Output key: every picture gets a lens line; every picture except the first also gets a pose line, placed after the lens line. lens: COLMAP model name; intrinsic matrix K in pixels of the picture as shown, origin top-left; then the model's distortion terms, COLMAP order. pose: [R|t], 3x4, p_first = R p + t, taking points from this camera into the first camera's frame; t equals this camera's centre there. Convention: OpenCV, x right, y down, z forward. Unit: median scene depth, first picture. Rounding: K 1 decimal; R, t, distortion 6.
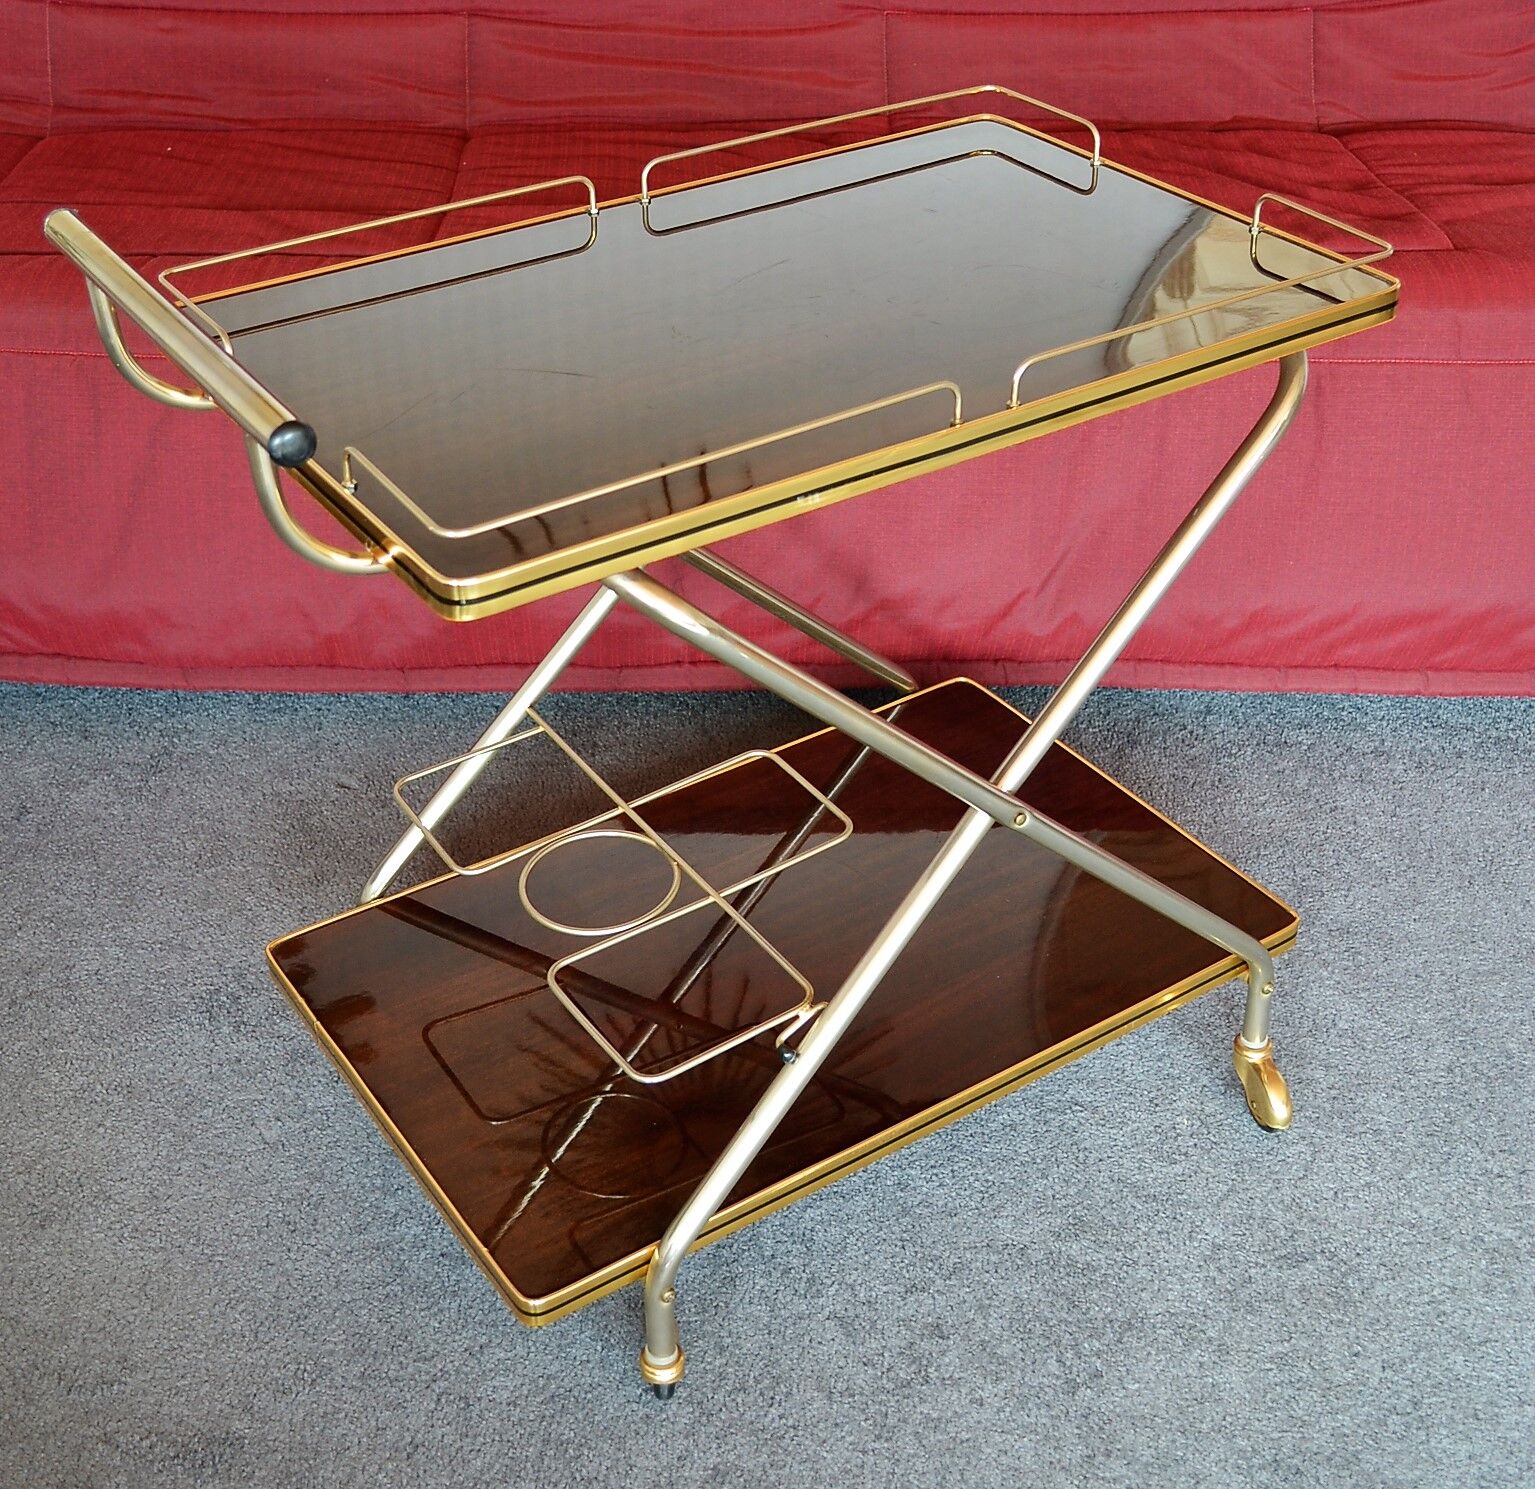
lens RADIAL K [[2065.7, 0, 758.2], [0, 2065.7, 679.6], [0, 0, 1]] dist [-0.068349, 0.000000]
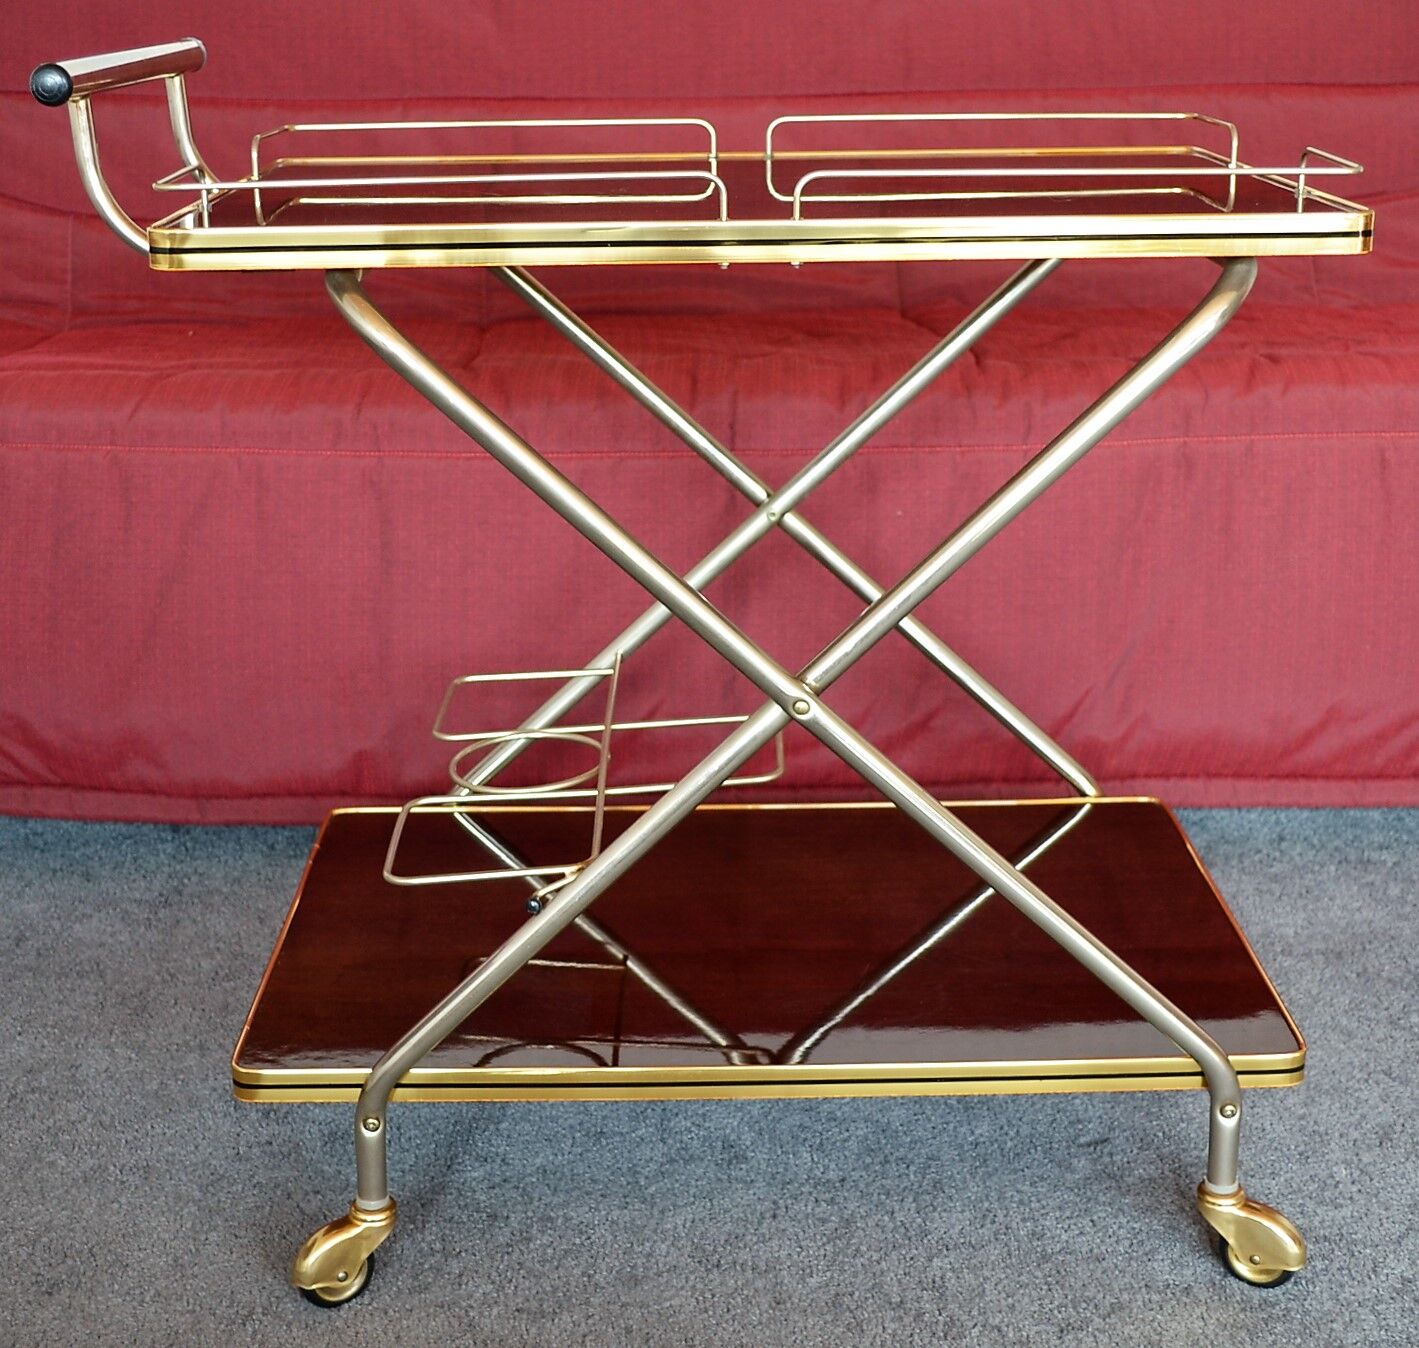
lens RADIAL K [[2051.2, 0, 700.3], [0, 2051.2, 670.4], [0, 0, 1]] dist [-0.067760, 0.000000]
pose [[0.999759, -0.015645, 0.015415, -0.082782], [0.018949, 0.969282, -0.245219, 0.221440], [-0.011105, 0.245452, 0.969345, 0.100646]]
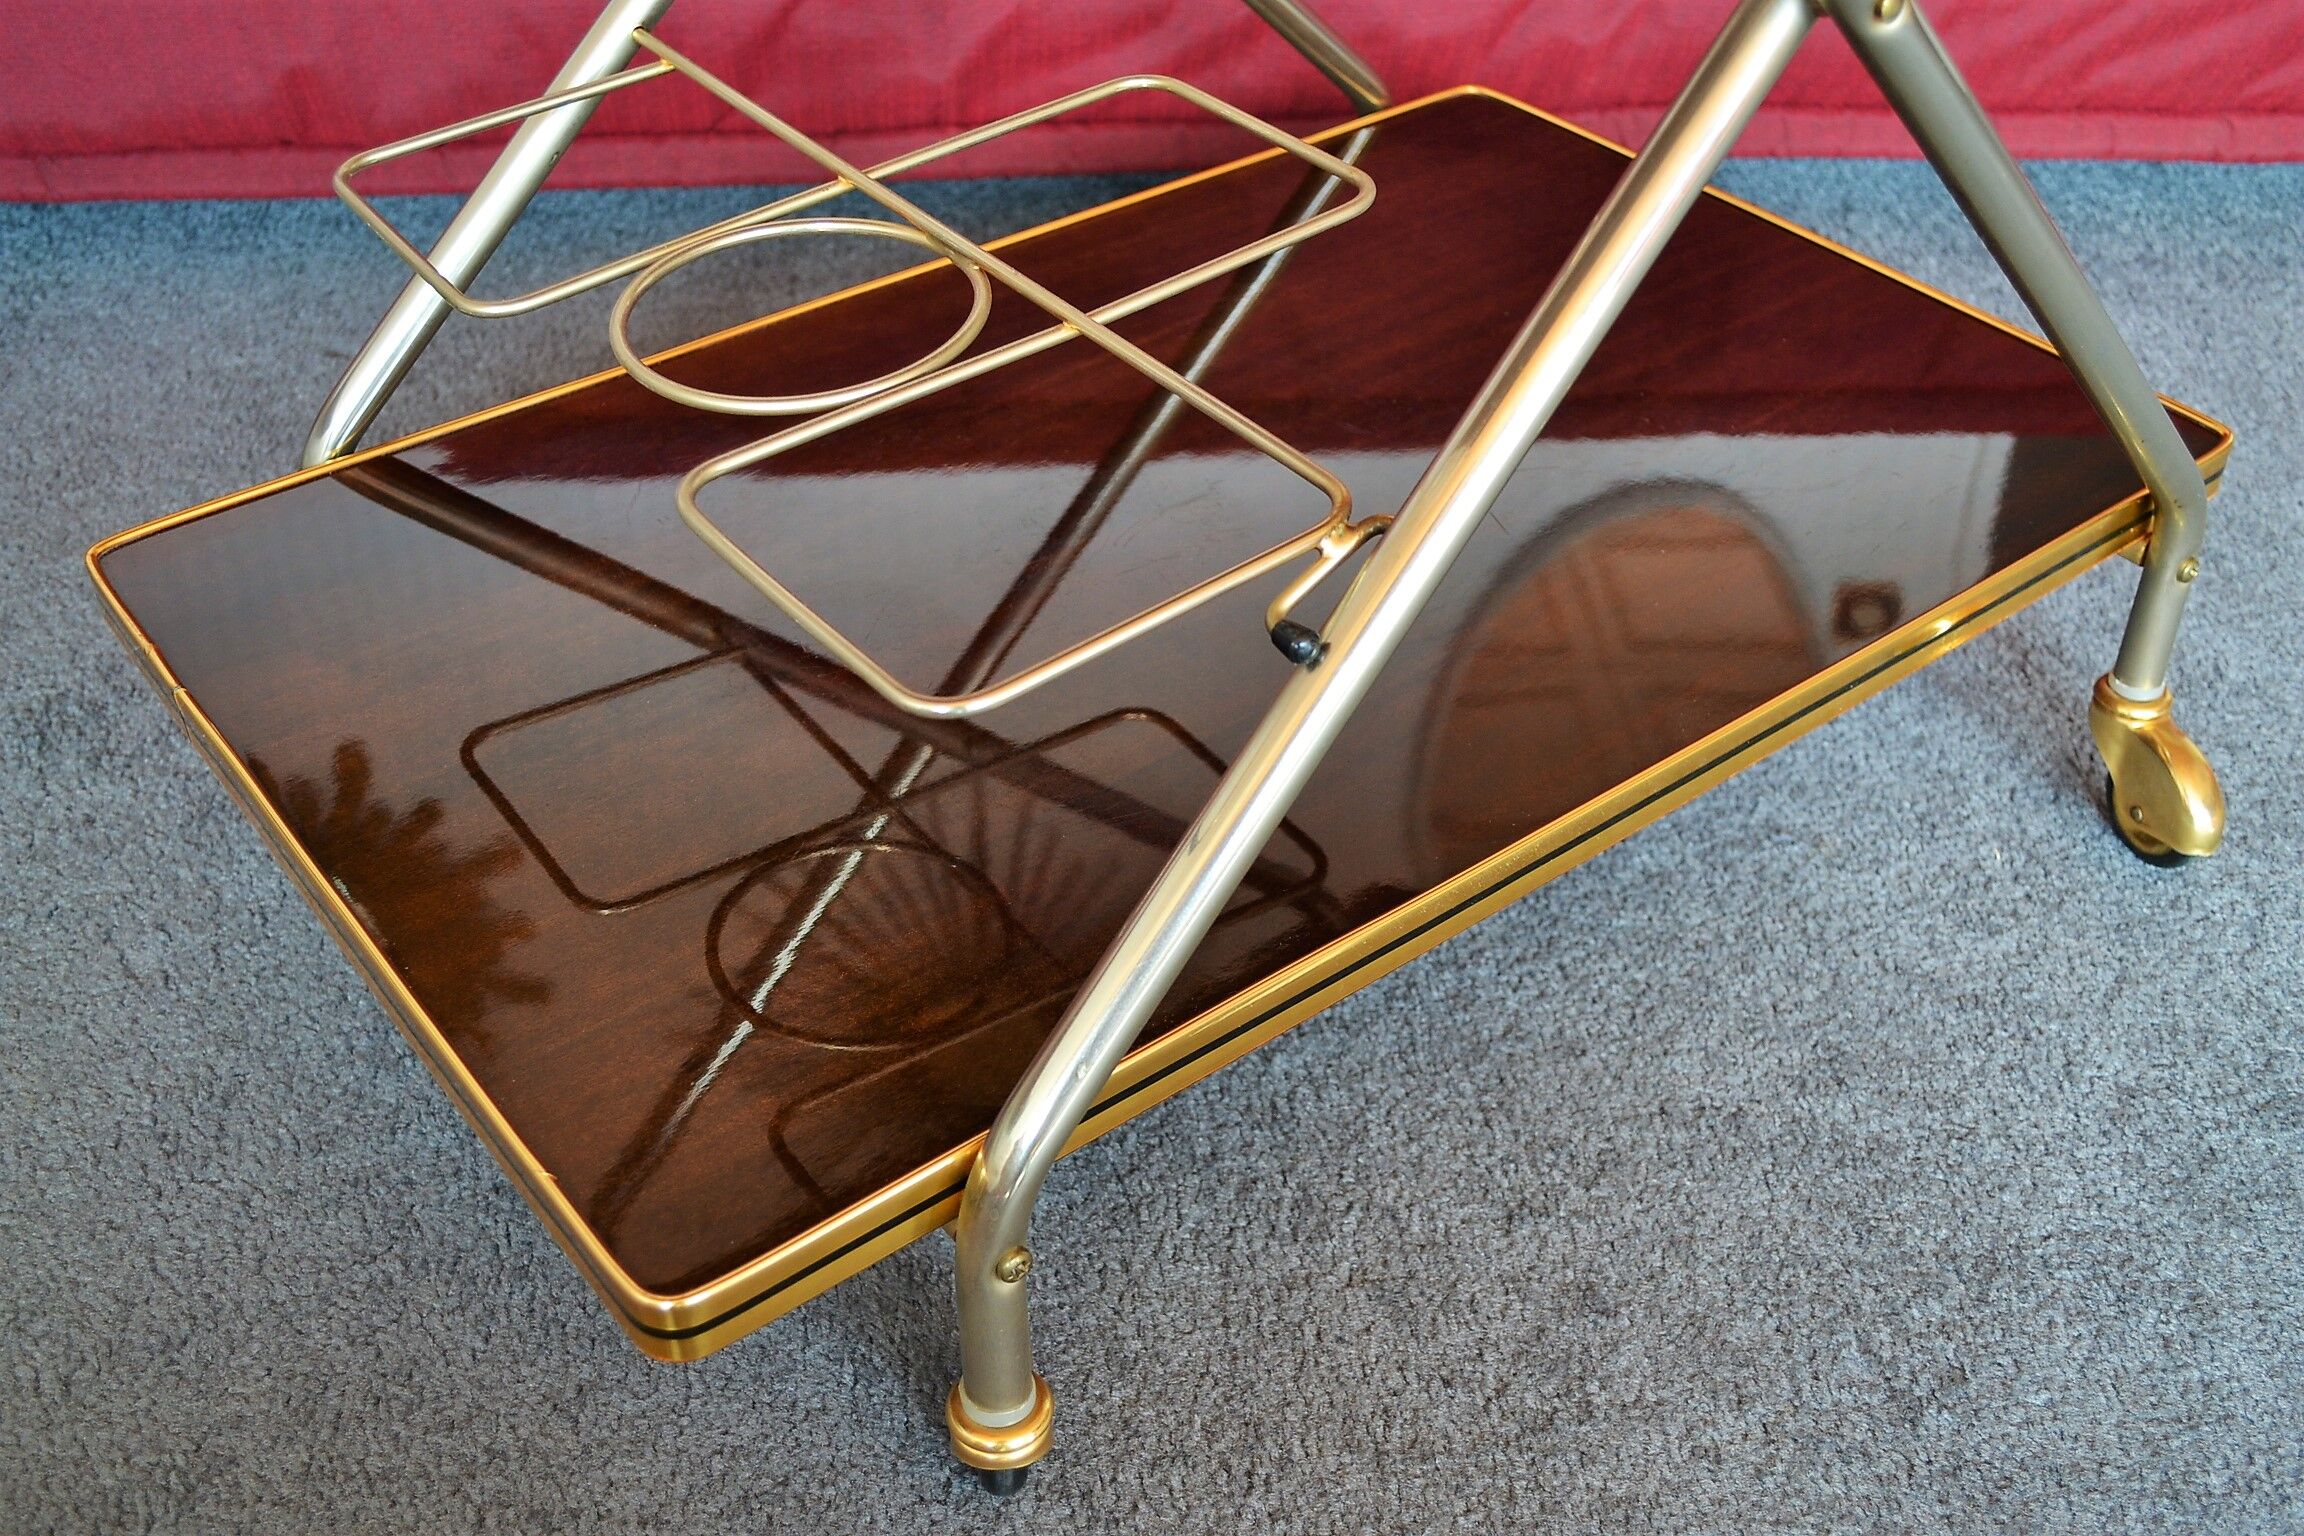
lens RADIAL K [[2299.4, 0, 1154.3], [0, 2299.4, 779.3], [0, 0, 1]] dist [-0.061236, 0.000000]
pose [[0.997210, -0.038933, 0.063695, -0.034564], [0.031611, 0.993187, 0.112165, 0.131068], [-0.067628, -0.109838, 0.991646, 0.472715]]
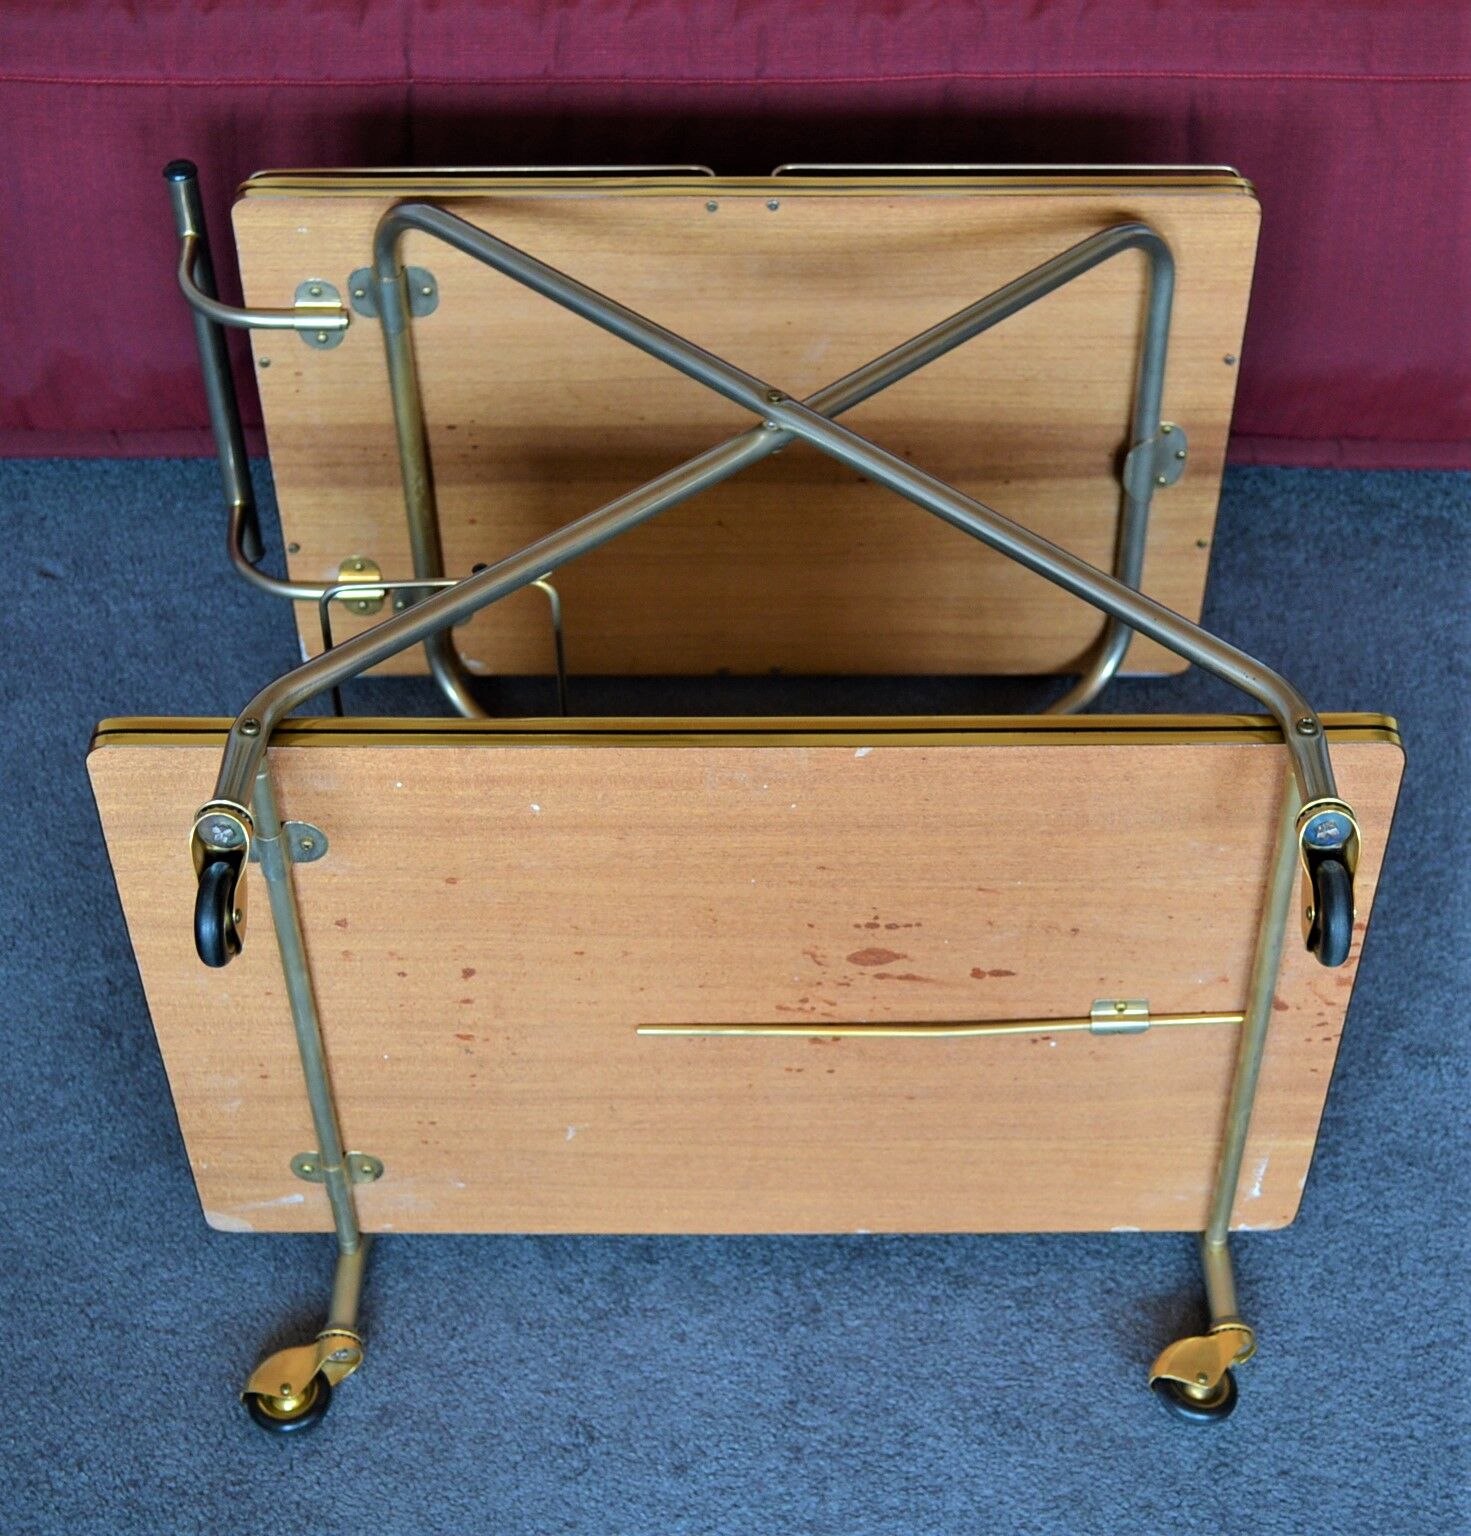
lens RADIAL K [[2524.1, 0, 739.5], [0, 2524.1, 771.7], [0, 0, 1]] dist [-0.049478, 0.000000]
pose [[0.999660, 0.006979, -0.025123, 0.142432], [-0.001414, 0.976609, 0.215020, -0.117944], [0.026037, -0.214912, 0.976286, -0.033108]]
